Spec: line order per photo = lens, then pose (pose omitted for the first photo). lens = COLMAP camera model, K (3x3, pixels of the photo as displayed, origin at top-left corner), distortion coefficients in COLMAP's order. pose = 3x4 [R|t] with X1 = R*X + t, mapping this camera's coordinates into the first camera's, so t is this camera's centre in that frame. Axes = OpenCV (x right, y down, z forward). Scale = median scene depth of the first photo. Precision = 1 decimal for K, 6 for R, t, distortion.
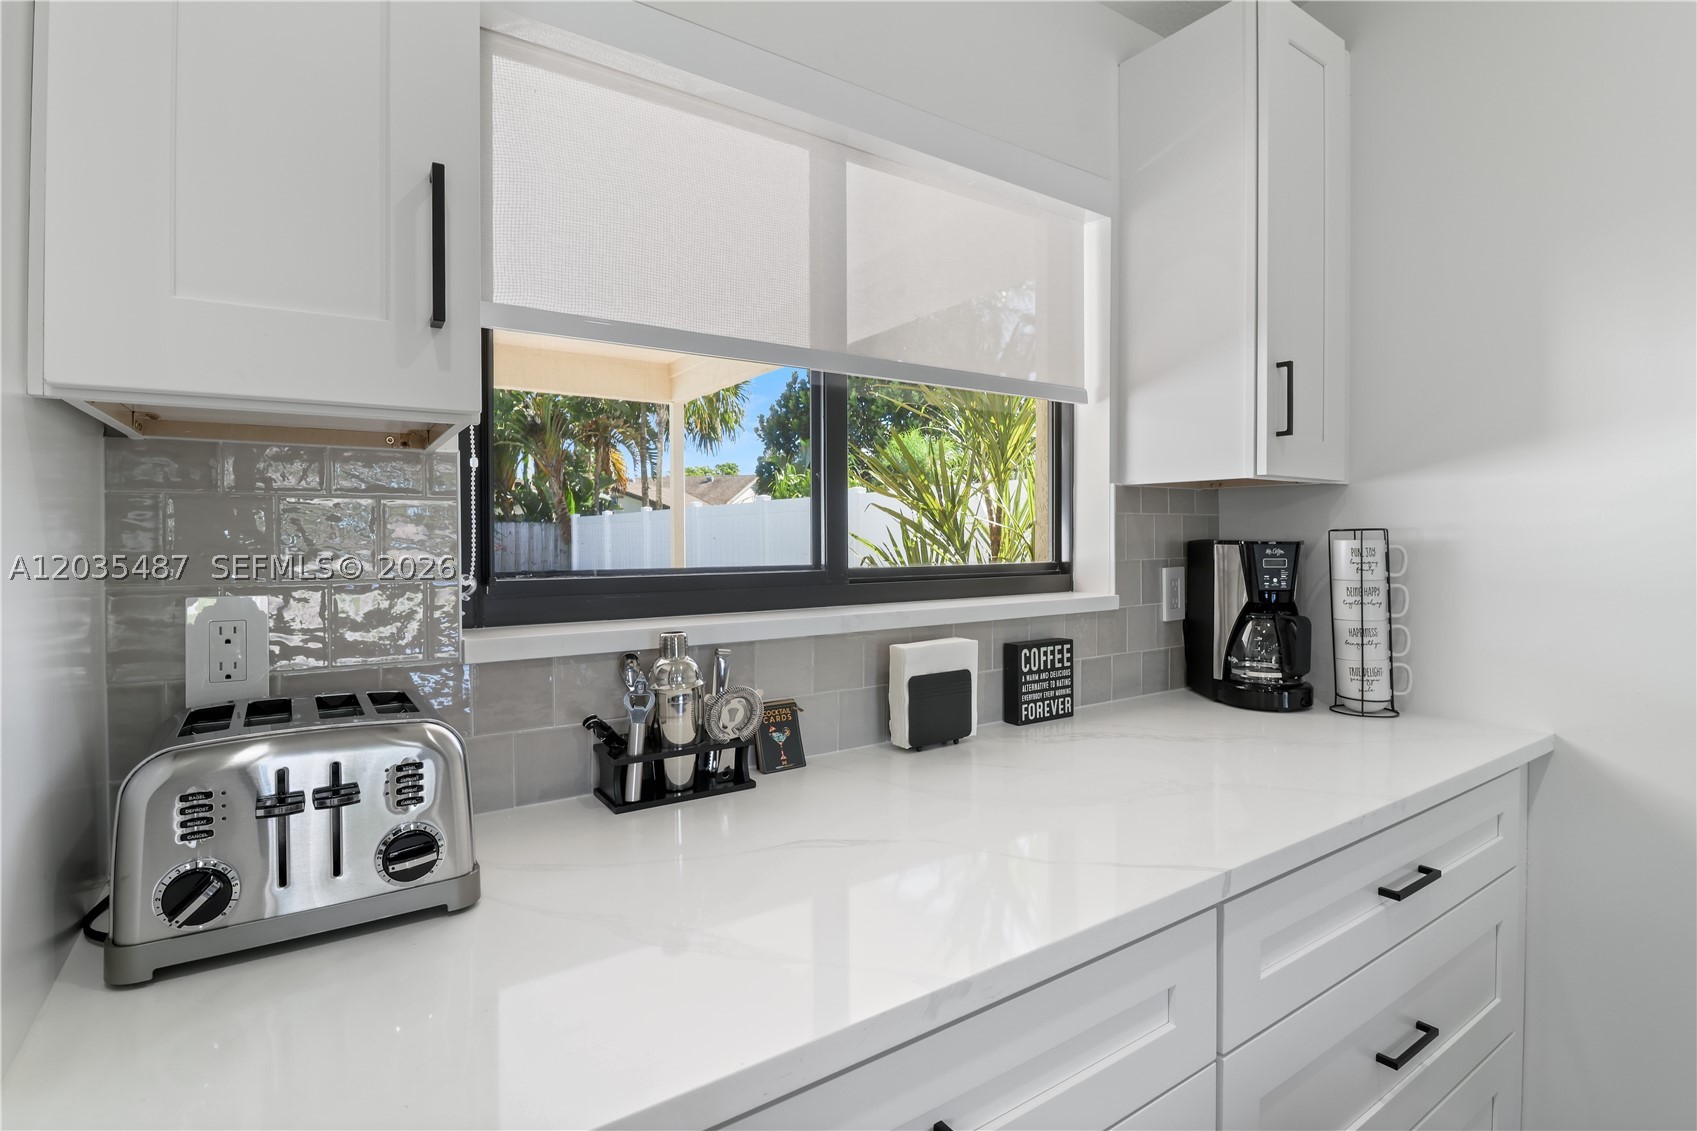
lens RADIAL K [[821.6, 0, 839.7], [0, 821.6, 532.9], [0, 0, 1]] dist [-0.001450, -0.011491]
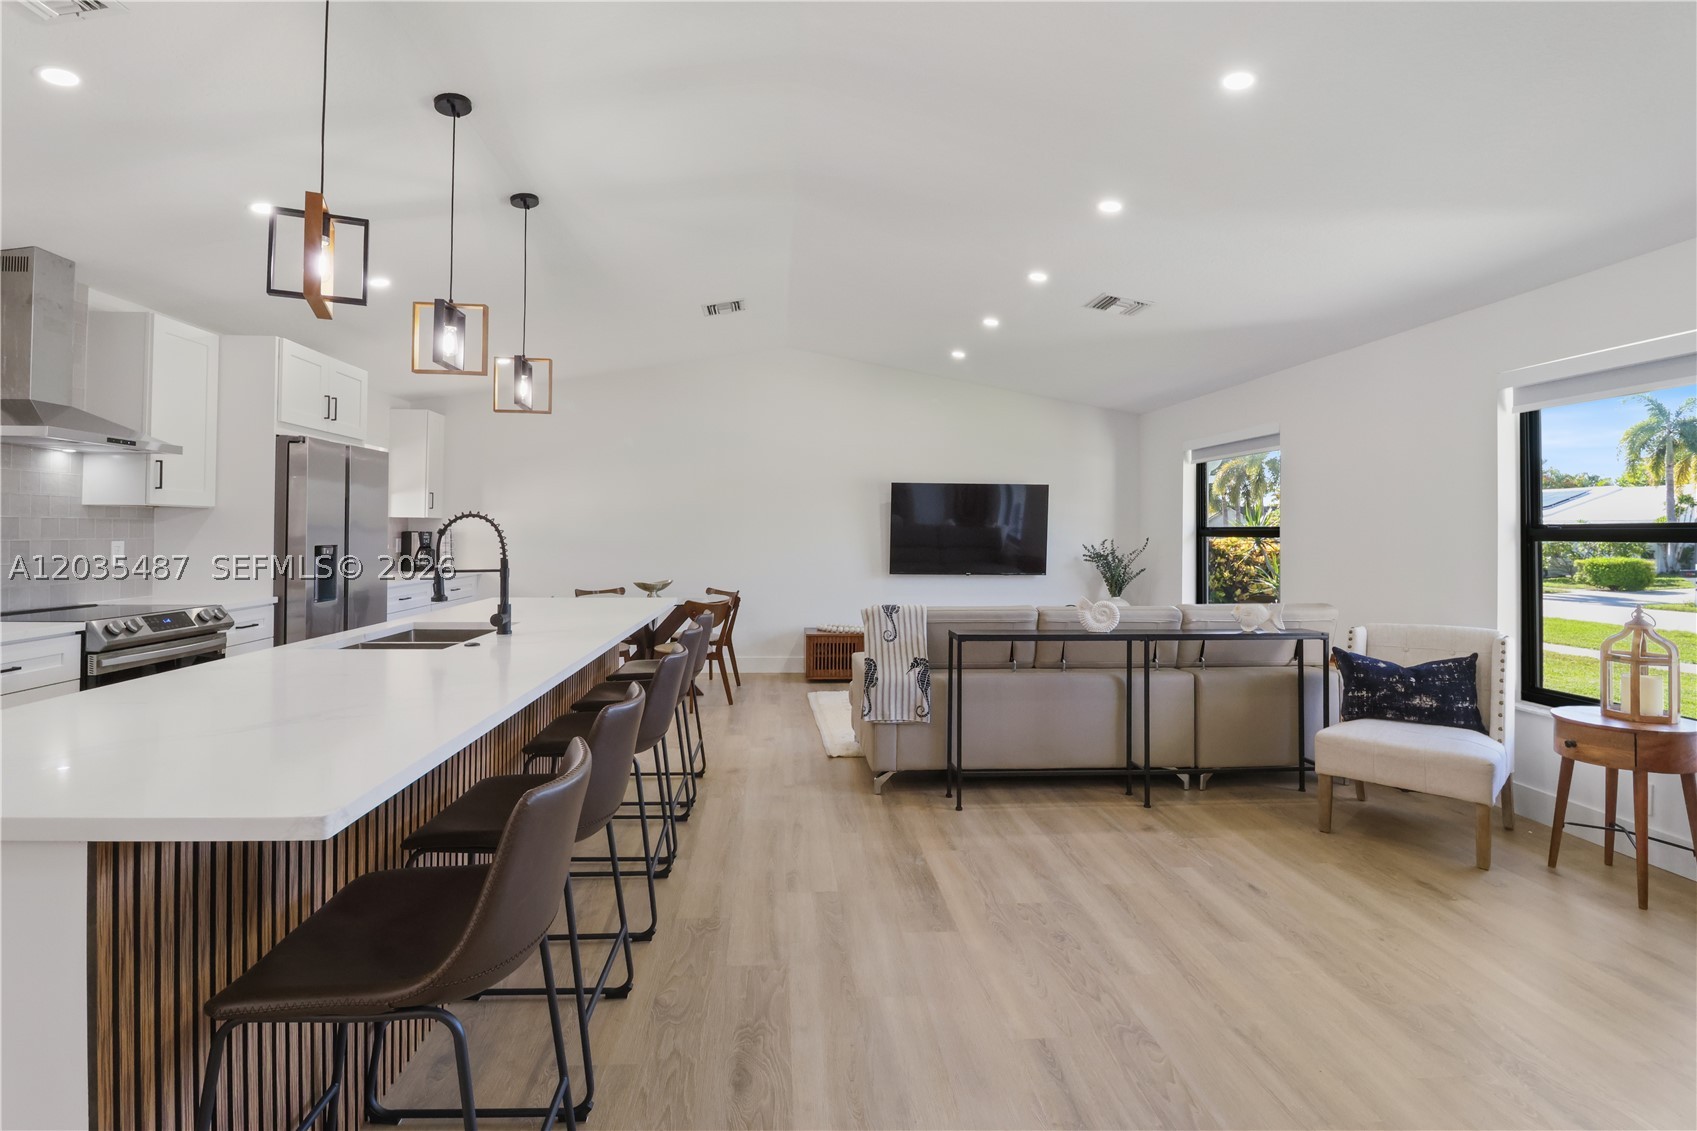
lens RADIAL K [[813.1, 0, 831.1], [0, 813.1, 516.9], [0, 0, 1]] dist [-0.002187, -0.010741]
pose [[0.499873, 0.021934, 0.865821, -2.171378], [-0.011629, 0.999759, -0.018613, -0.011918], [-0.866021, -0.000765, 0.500008, -3.065199]]
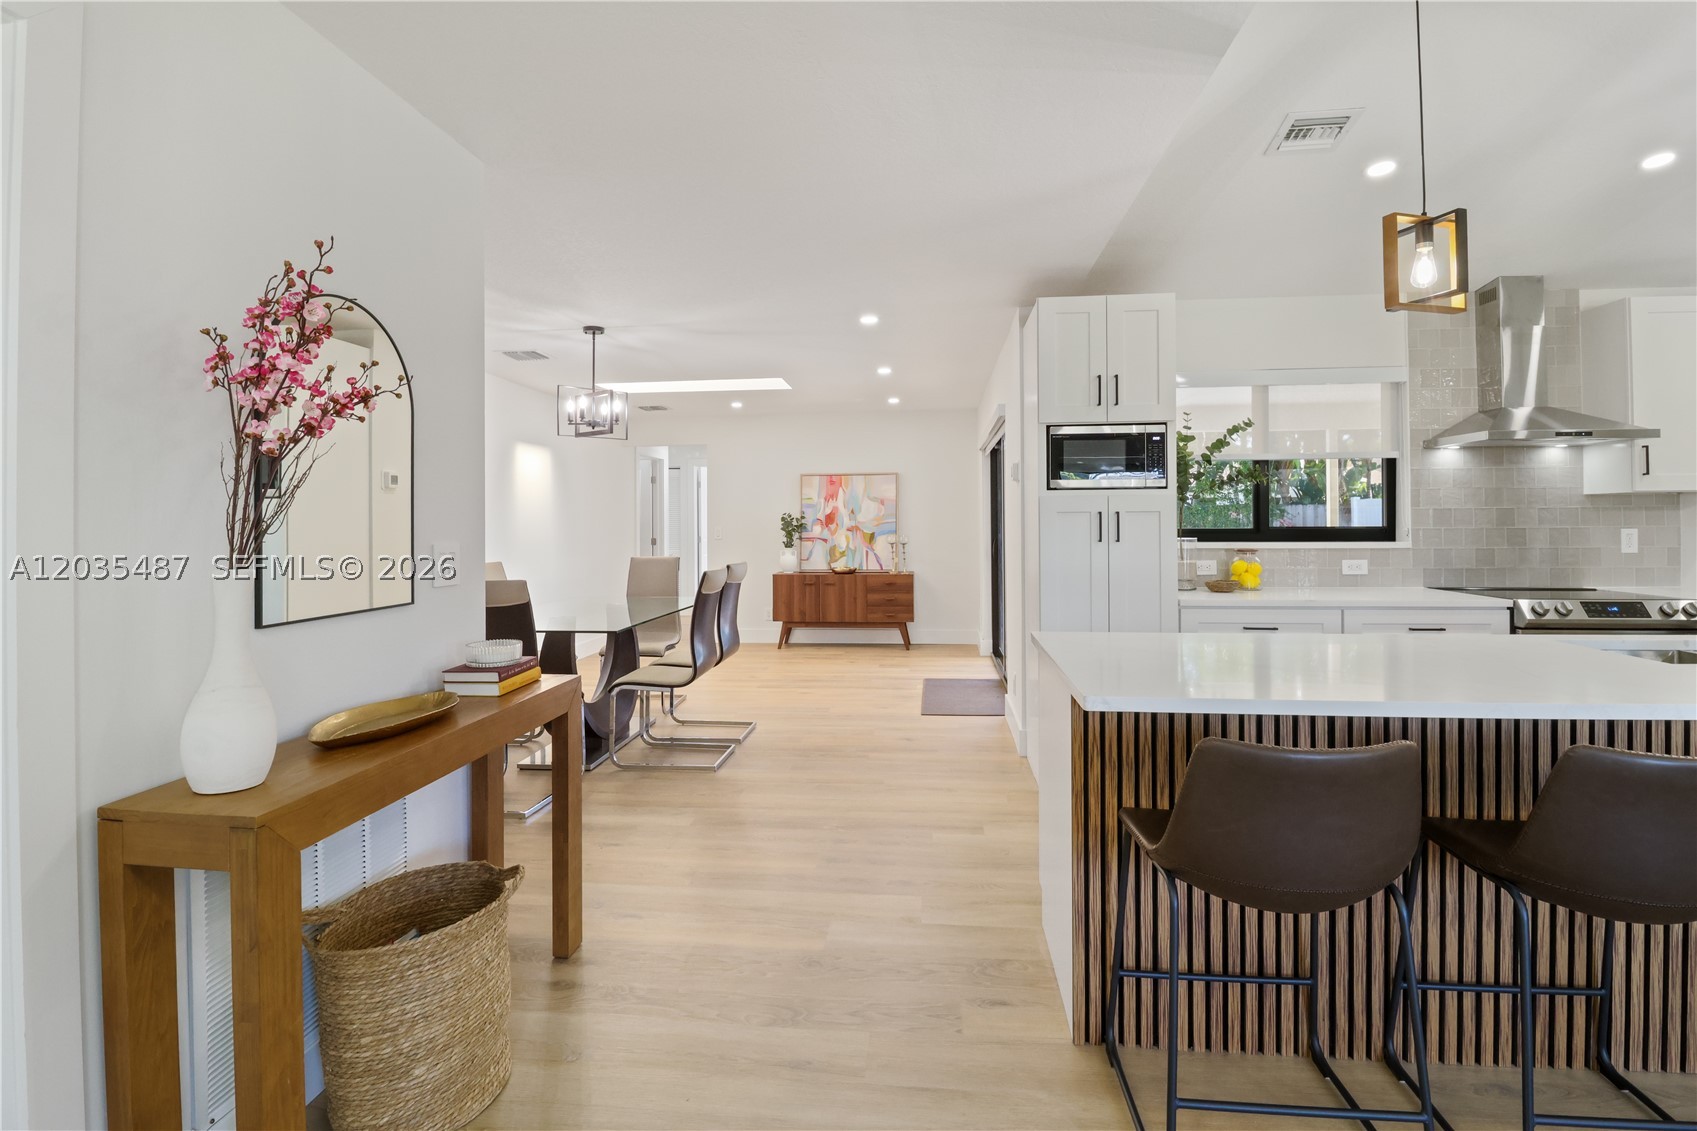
lens RADIAL K [[802.6, 0, 840.6], [0, 802.6, 517.8], [0, 0, 1]] dist [-0.000817, -0.012336]
pose [[0.760899, -0.007769, -0.648823, -1.376600], [0.009398, 0.999955, -0.000952, -0.012652], [0.648802, -0.005373, 0.760938, -3.383432]]
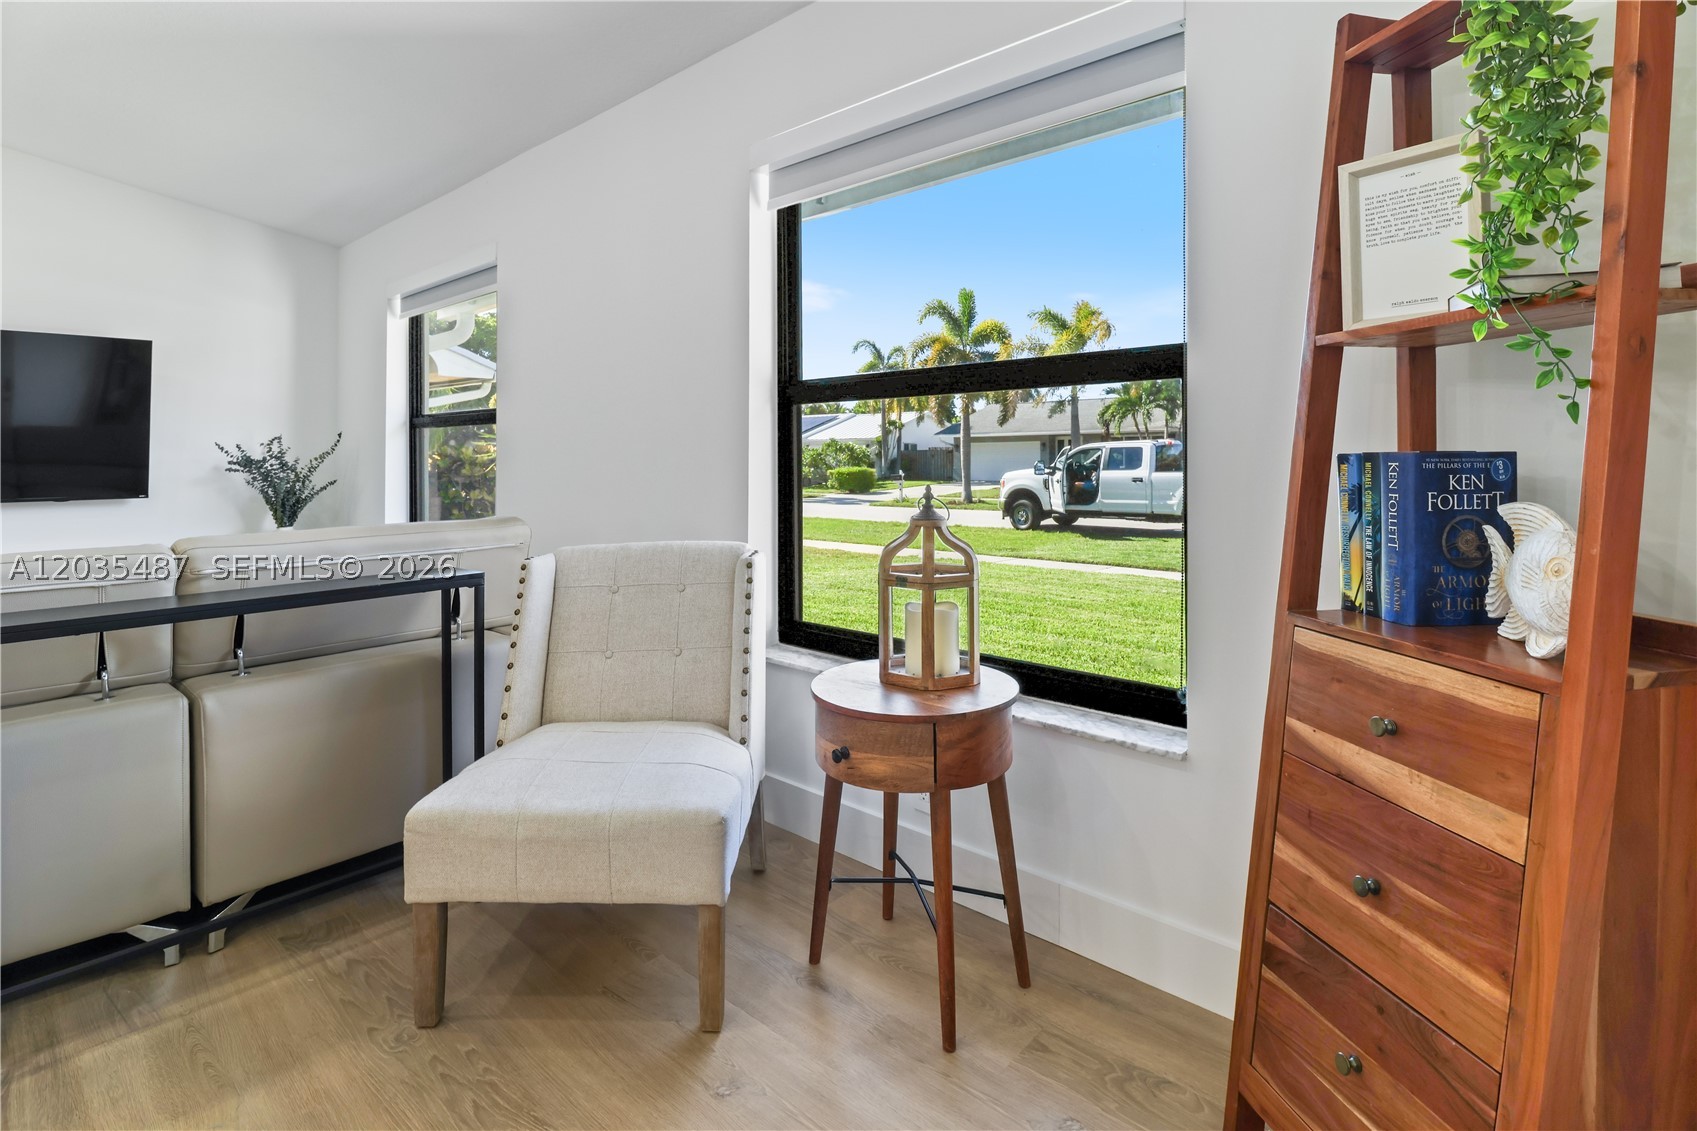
lens RADIAL K [[834.4, 0, 851.6], [0, 834.4, 441.8], [0, 0, 1]] dist [0.009335, -0.012792]
pose [[-0.248292, 0.018721, 0.968504, -0.731152], [0.000240, 0.999814, -0.019265, 0.094585], [-0.968685, -0.004551, -0.248250, -3.367407]]
